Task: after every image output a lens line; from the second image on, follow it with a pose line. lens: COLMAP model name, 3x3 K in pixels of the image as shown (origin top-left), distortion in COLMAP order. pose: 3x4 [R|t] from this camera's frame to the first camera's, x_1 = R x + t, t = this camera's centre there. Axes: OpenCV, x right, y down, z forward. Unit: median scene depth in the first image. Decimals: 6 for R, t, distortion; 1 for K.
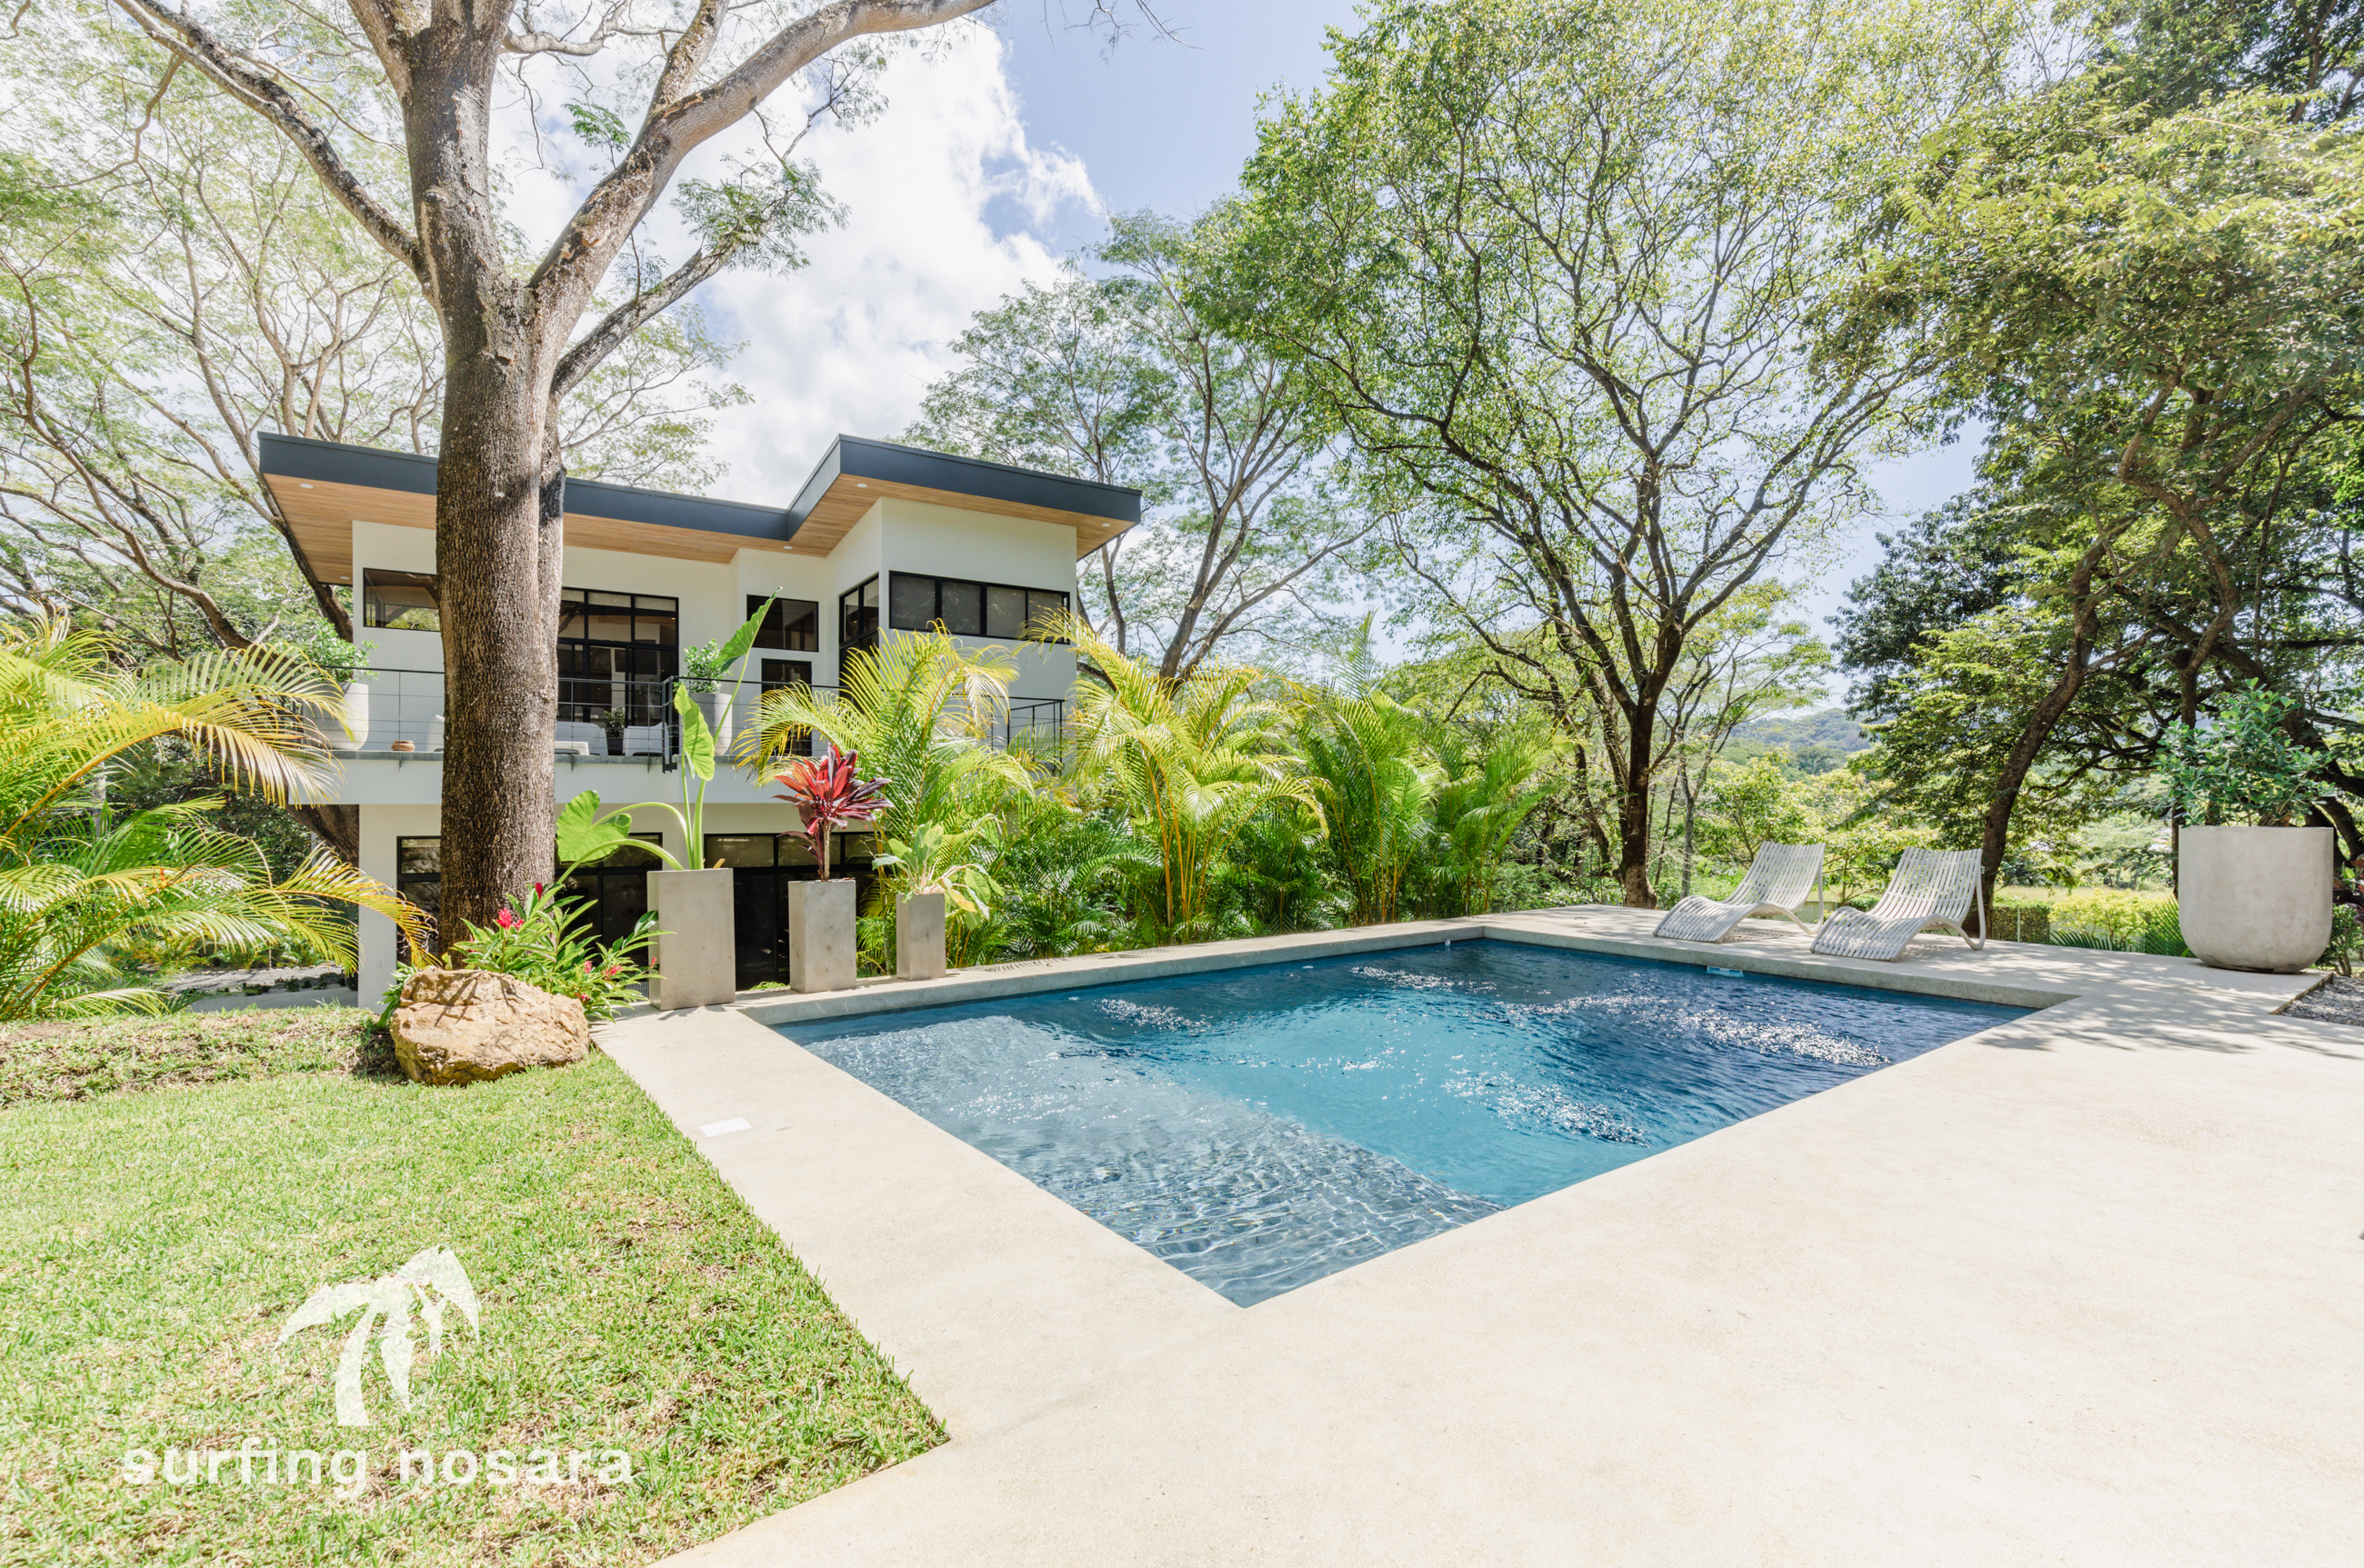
lens RADIAL K [[1074.4, 0, 1187.2], [0, 1074.4, 791.1], [0, 0, 1]] dist [0.004778, -0.000375]
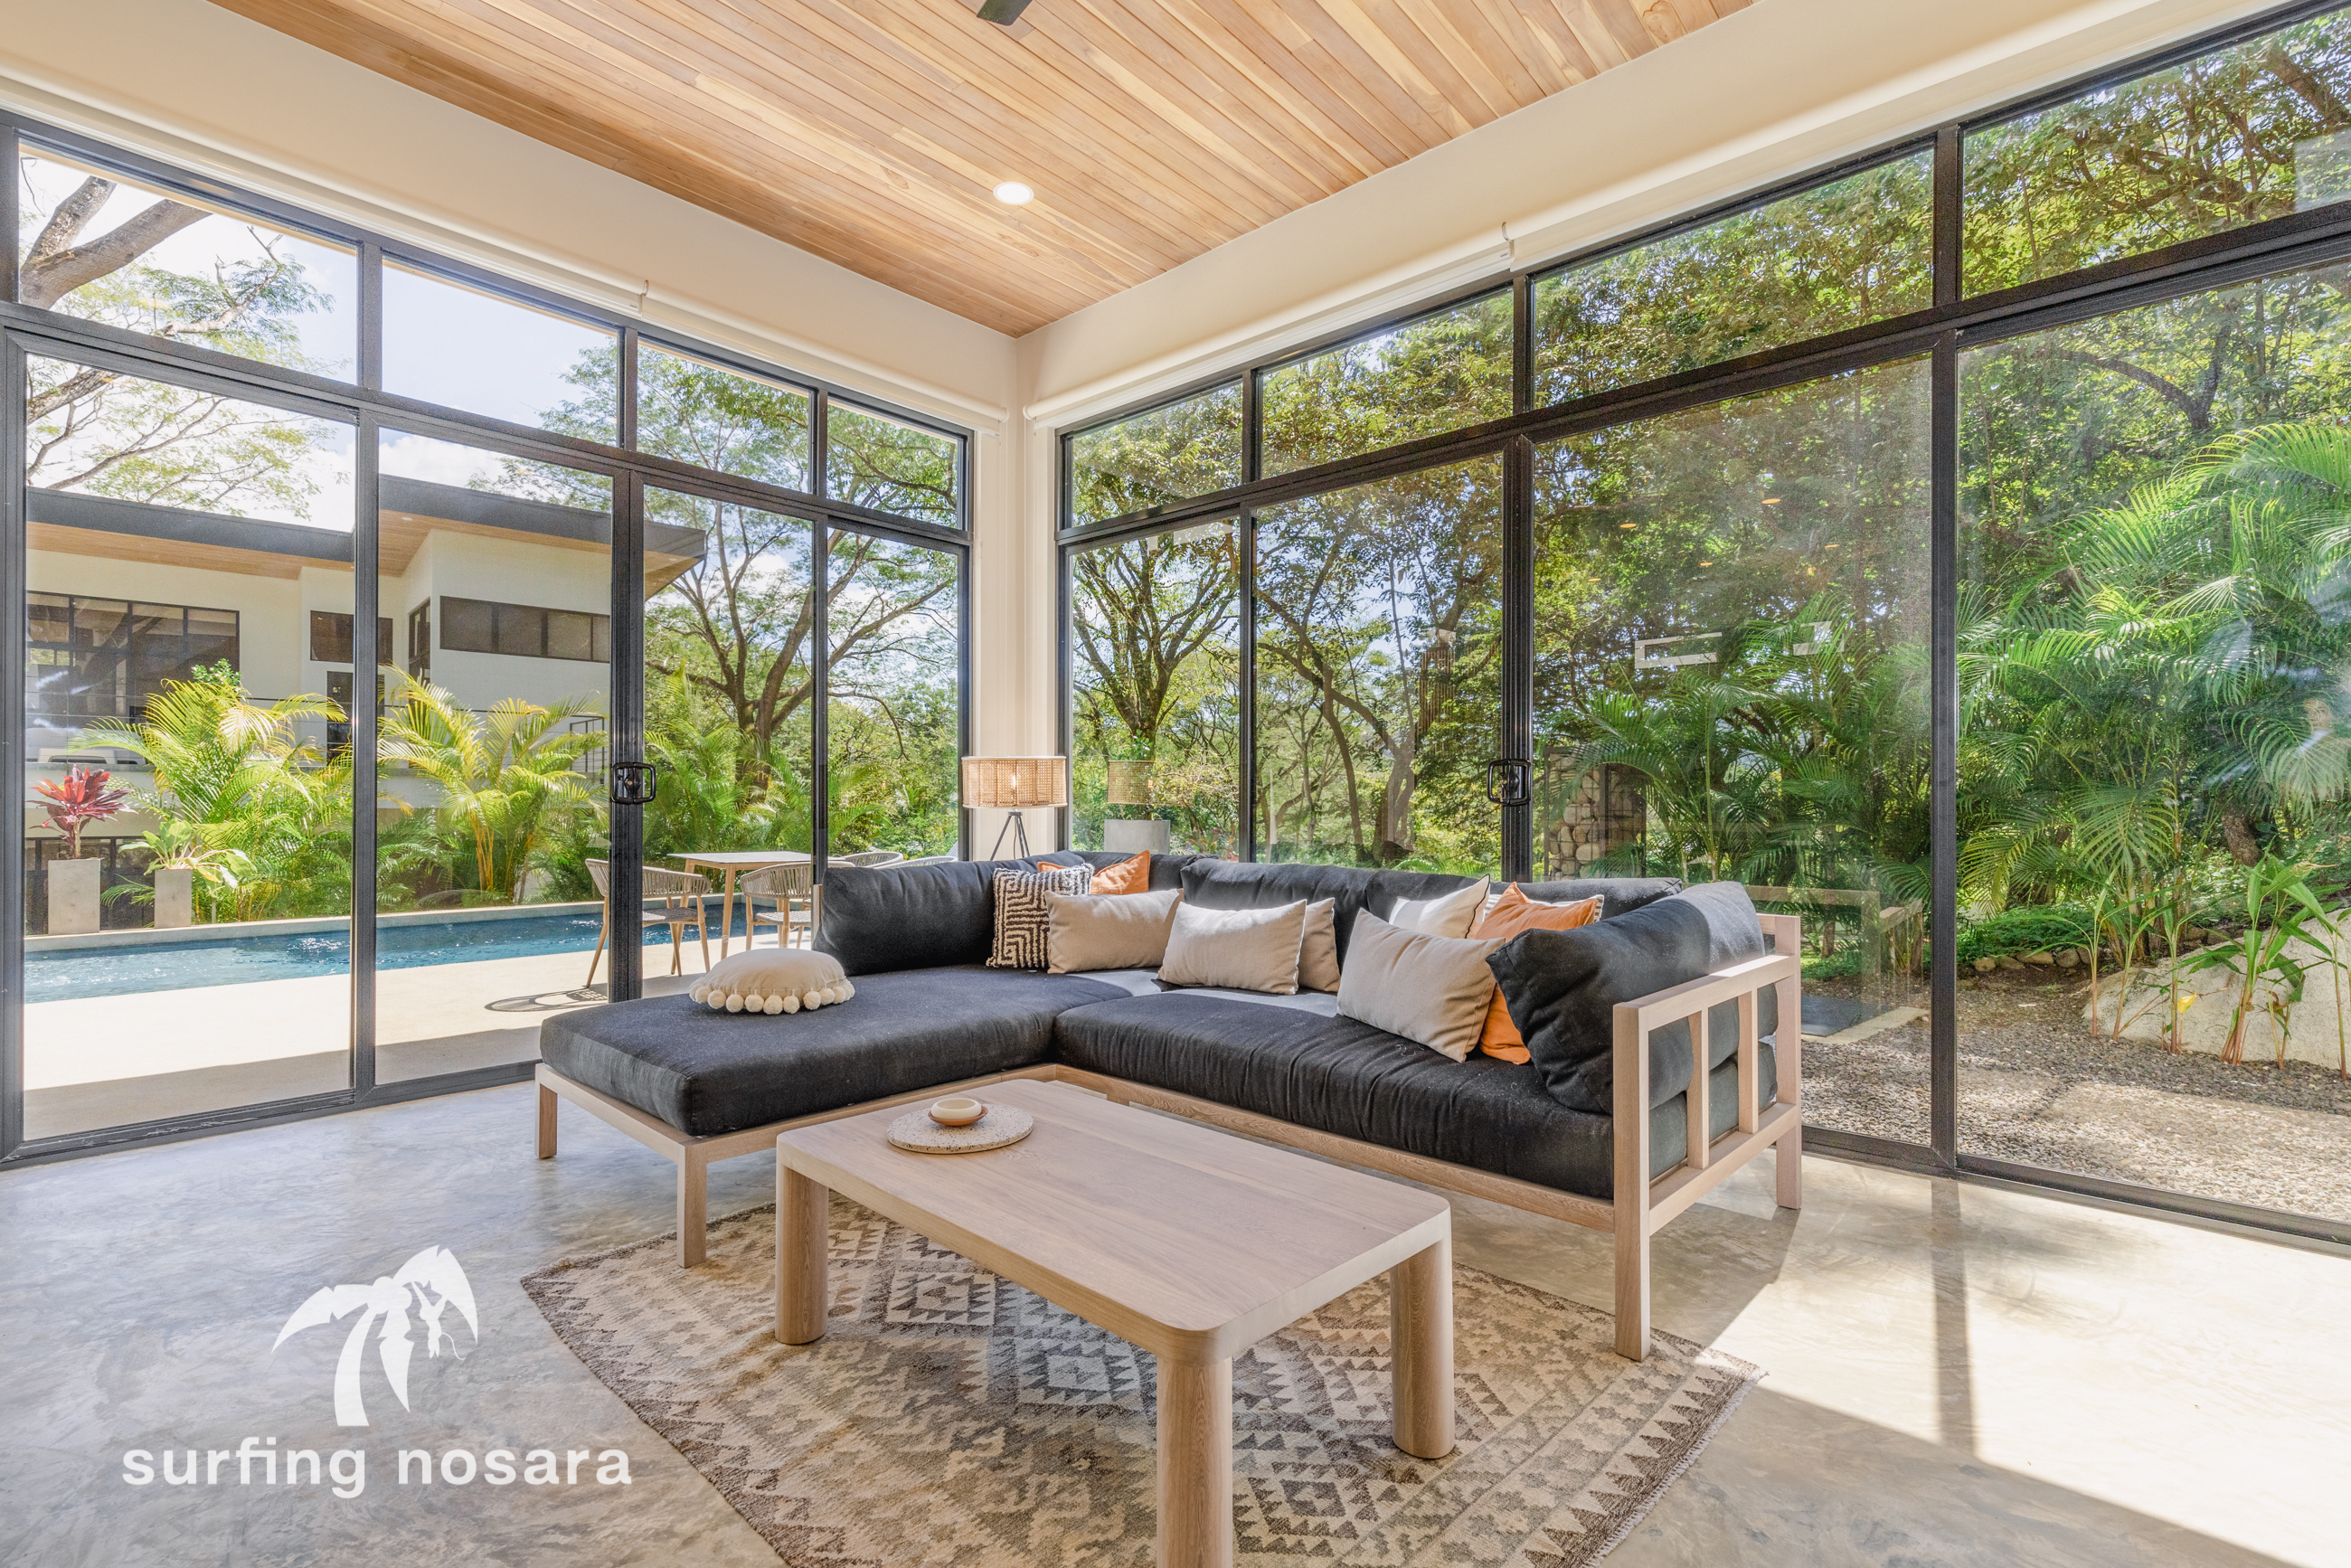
lens RADIAL K [[1068.7, 0, 1180.7], [0, 1068.7, 791.1], [0, 0, 1]] dist [0.004778, -0.000375]
pose [[0.983909, 0.004186, 0.178621, 0.273941], [-0.003217, 0.999978, -0.005716, -0.001599], [-0.178641, 0.005050, 0.983901, -0.216111]]
